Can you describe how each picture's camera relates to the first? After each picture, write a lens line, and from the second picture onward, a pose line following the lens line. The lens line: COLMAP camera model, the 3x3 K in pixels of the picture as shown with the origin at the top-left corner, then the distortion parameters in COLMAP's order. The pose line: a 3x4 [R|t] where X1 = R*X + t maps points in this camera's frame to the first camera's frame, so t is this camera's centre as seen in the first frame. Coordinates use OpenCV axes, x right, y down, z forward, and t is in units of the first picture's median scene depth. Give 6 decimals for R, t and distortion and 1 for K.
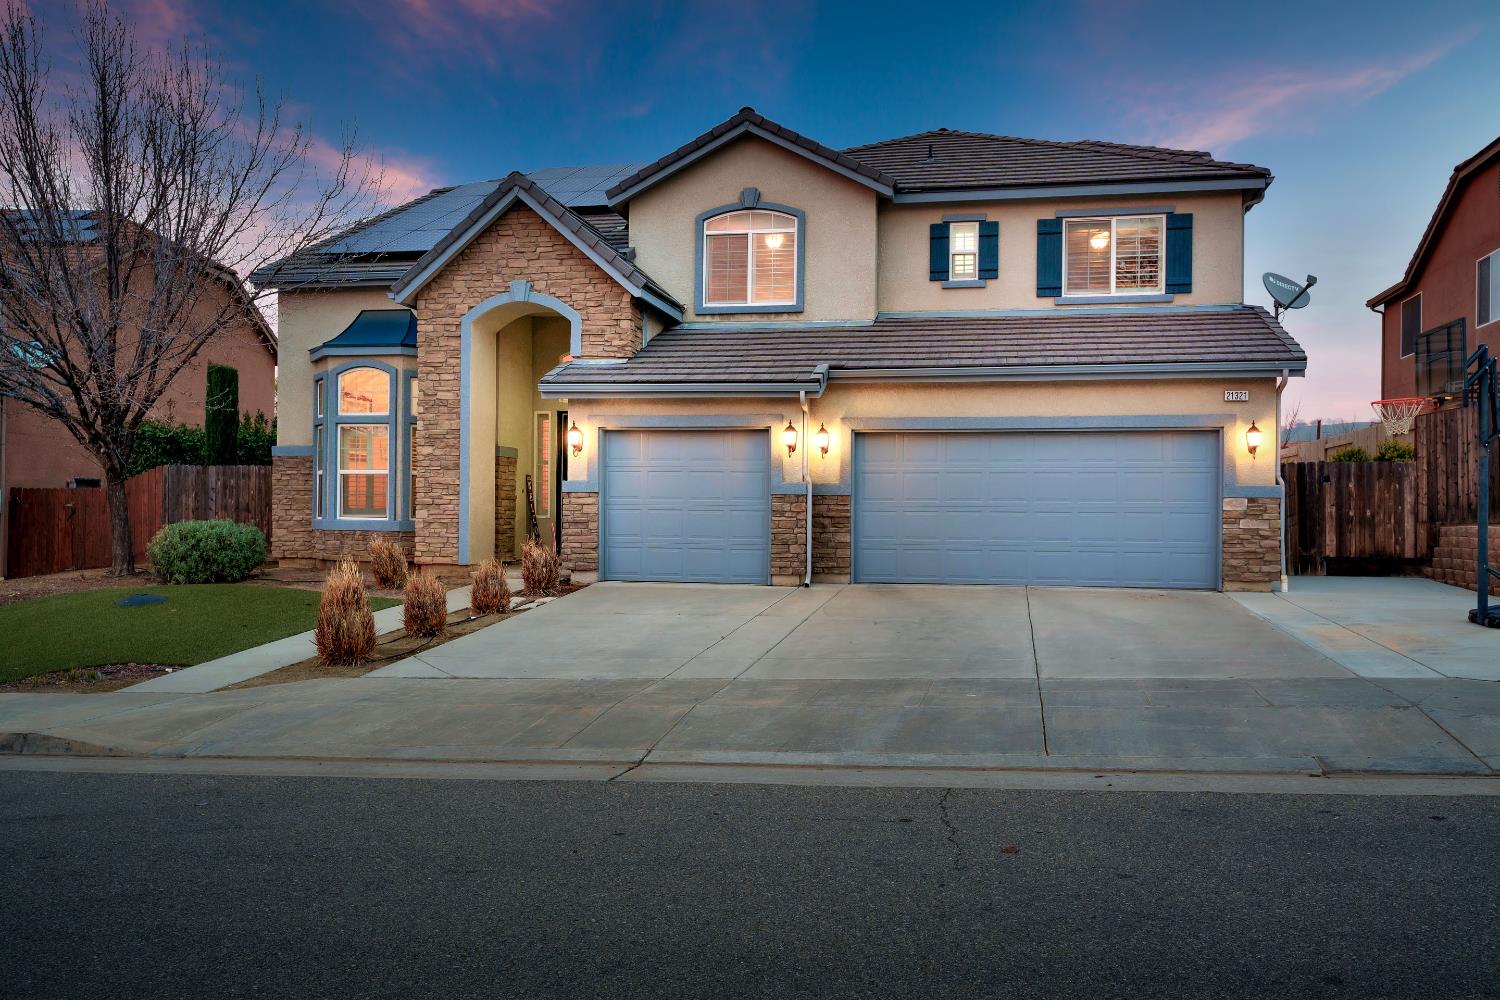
lens RADIAL K [[1170.7, 0, 749.9], [0, 1170.7, 521.5], [0, 0, 1]] dist [0.003741, 0.002349]
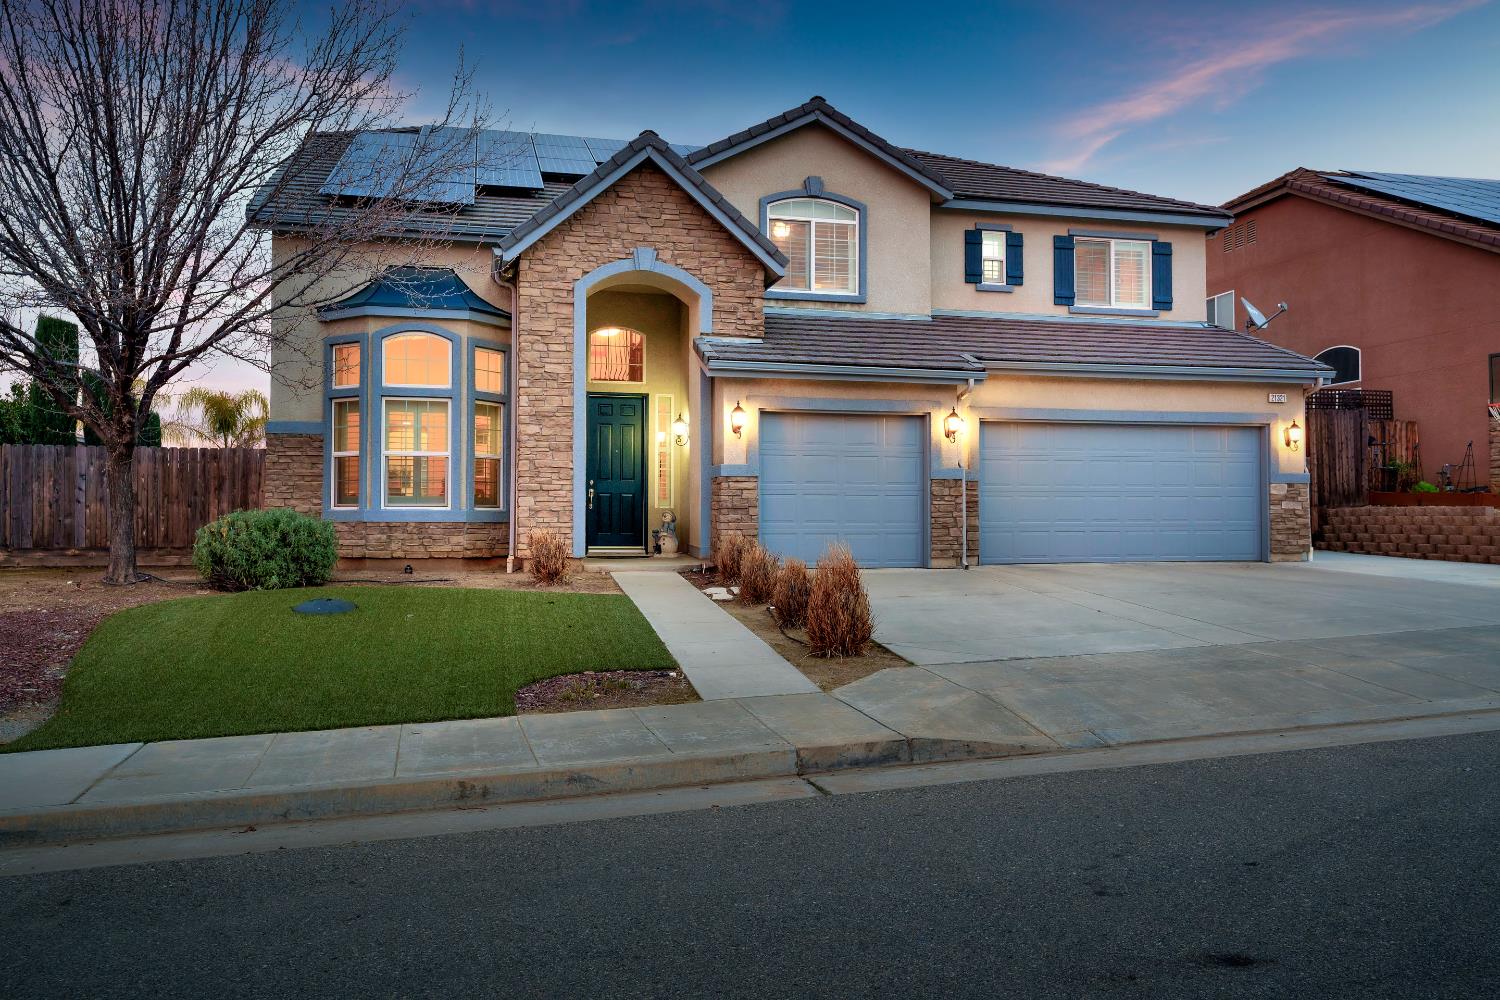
lens RADIAL K [[1158.3, 0, 750.0], [0, 1158.3, 500.0], [0, 0, 1]] dist [0.004571, -0.000059]
pose [[0.905012, -0.002283, 0.425380, -0.499861], [0.011807, 0.999735, -0.019753, 0.011875], [-0.425222, 0.022900, 0.904799, 0.139199]]
